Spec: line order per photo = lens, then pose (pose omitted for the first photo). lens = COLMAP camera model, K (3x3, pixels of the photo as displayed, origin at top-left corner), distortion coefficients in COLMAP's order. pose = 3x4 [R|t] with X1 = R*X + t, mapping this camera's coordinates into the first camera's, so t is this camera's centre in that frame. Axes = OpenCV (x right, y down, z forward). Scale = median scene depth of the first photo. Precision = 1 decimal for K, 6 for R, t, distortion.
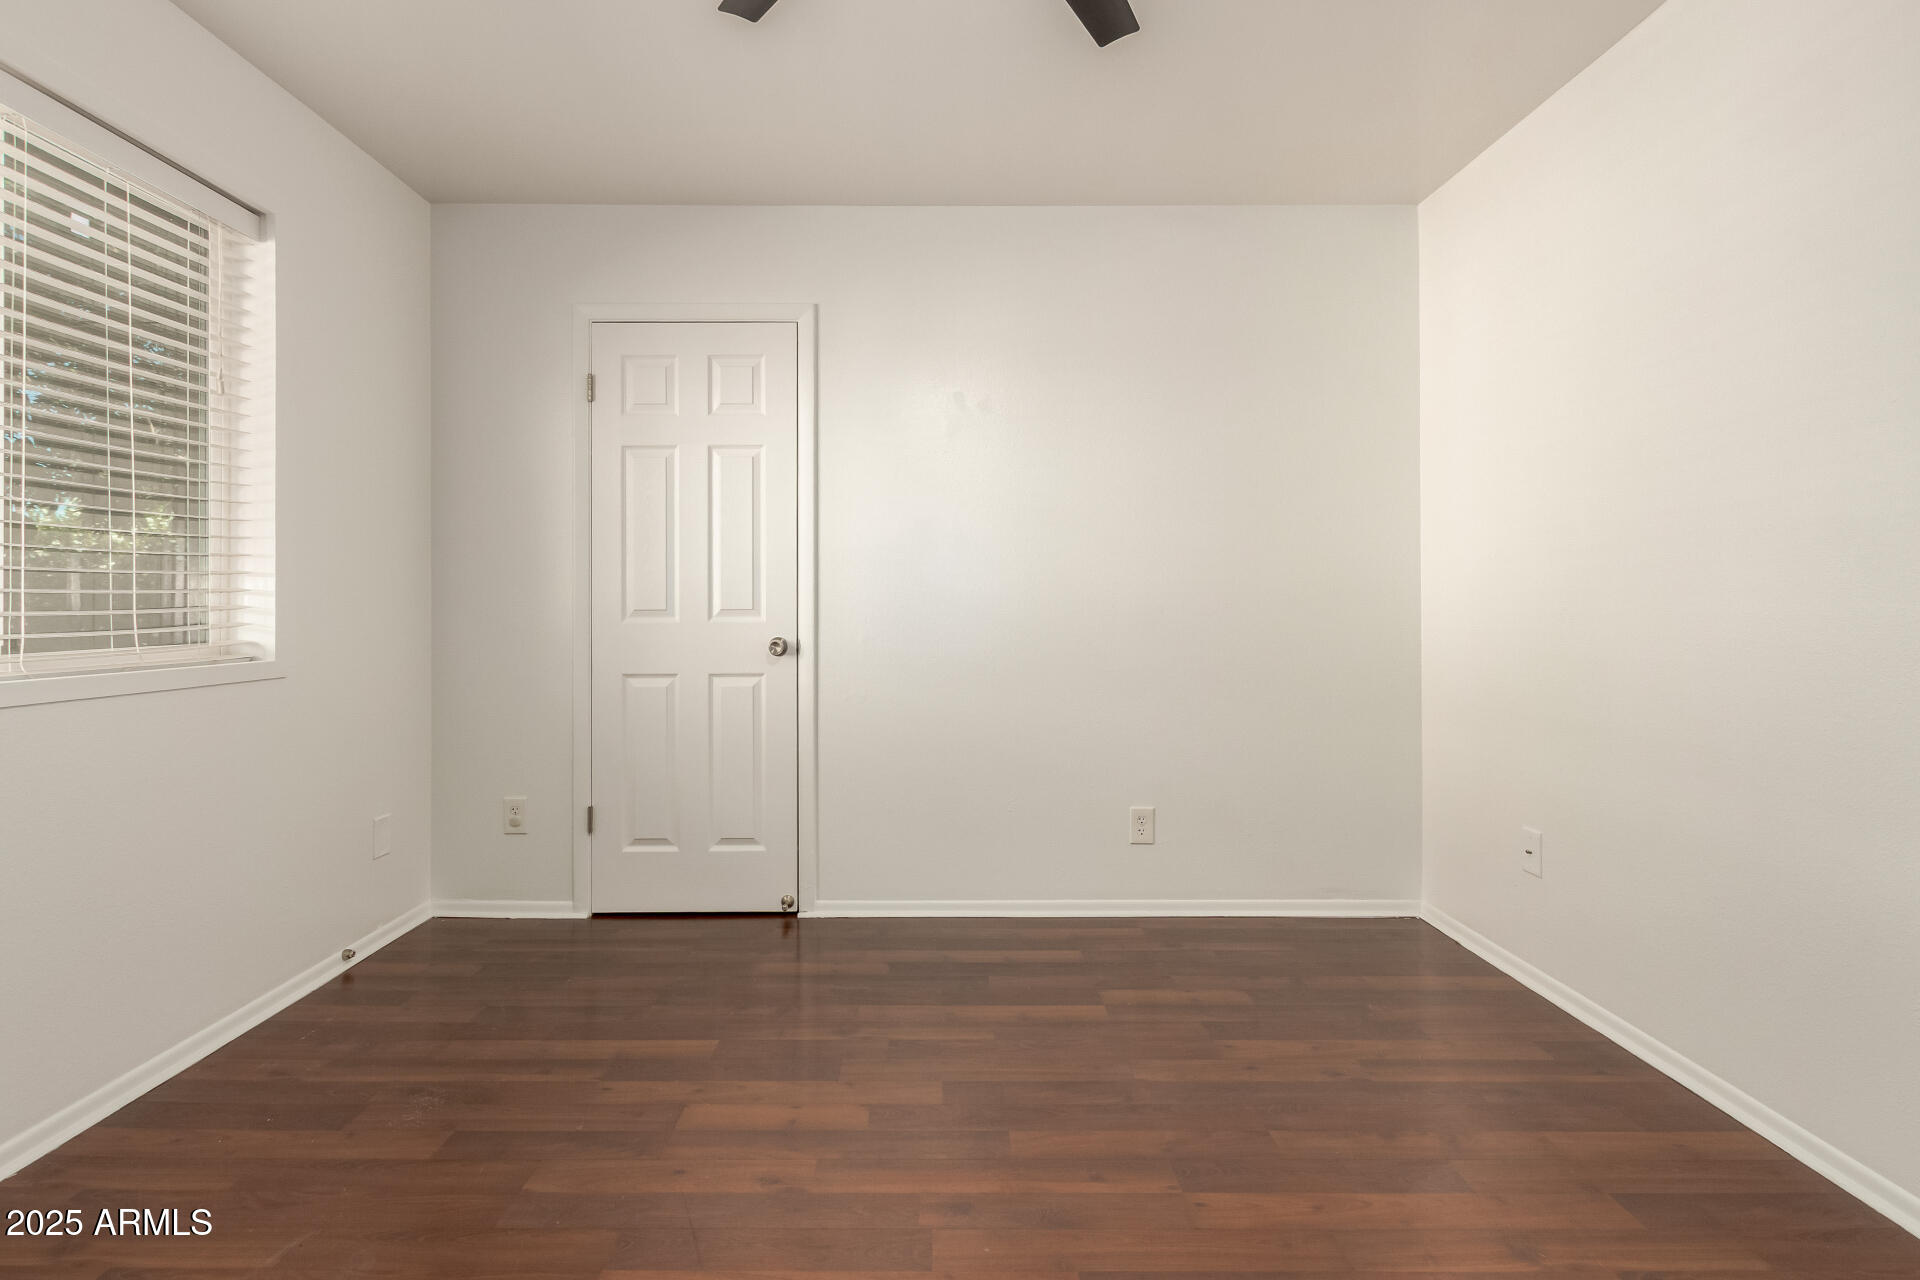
lens RADIAL K [[894.9, 0, 960.3], [0, 894.9, 602.4], [0, 0, 1]] dist [0.001339, 0.000008]
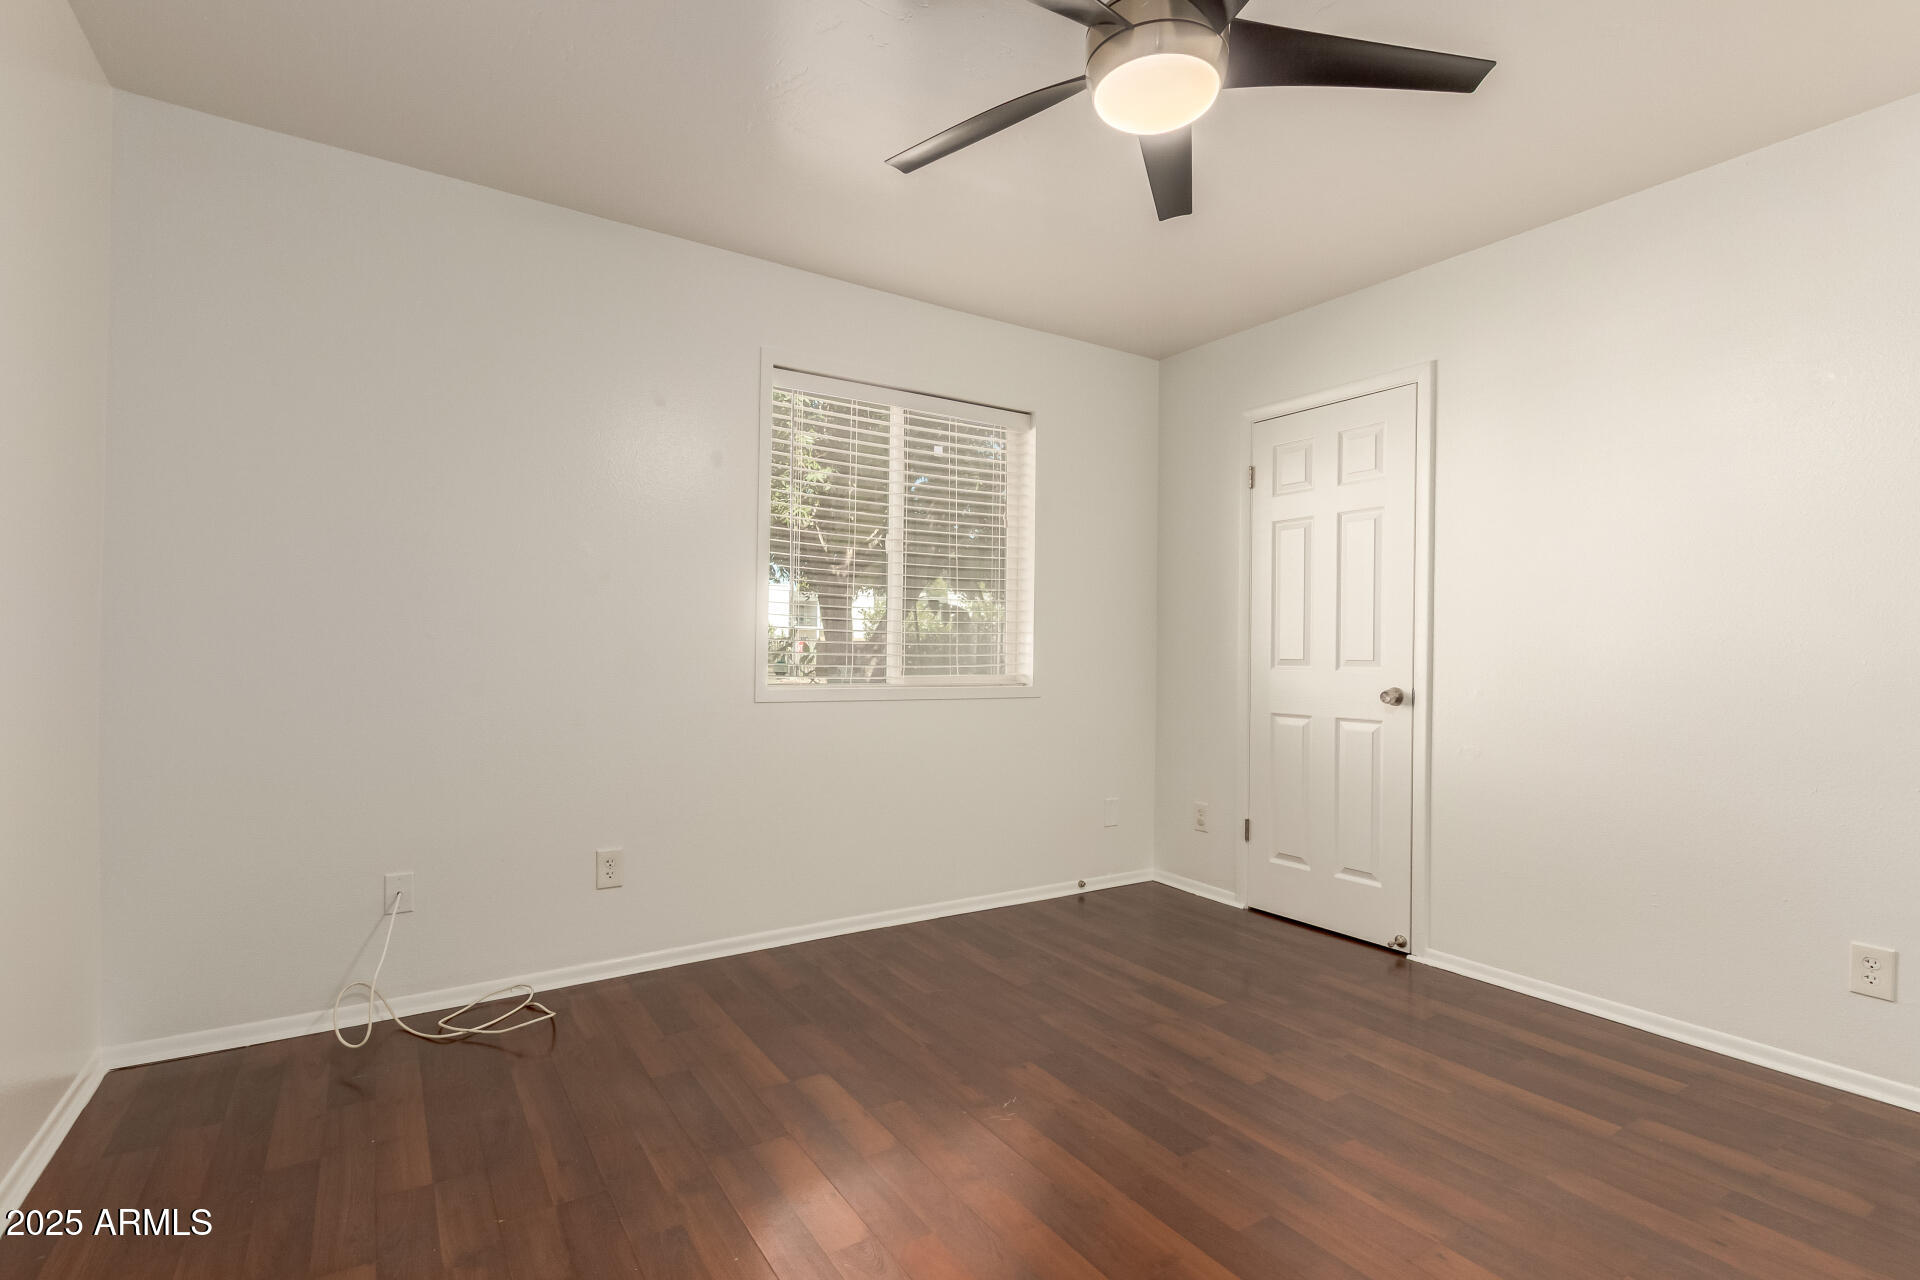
lens RADIAL K [[887.2, 0, 953.8], [0, 887.2, 647.1], [0, 0, 1]] dist [-0.003980, -0.000945]
pose [[0.547009, 0.003926, -0.837117, 0.451358], [-0.009175, 0.999957, -0.001306, -0.002390], [0.837076, 0.008395, 0.547022, -0.002700]]
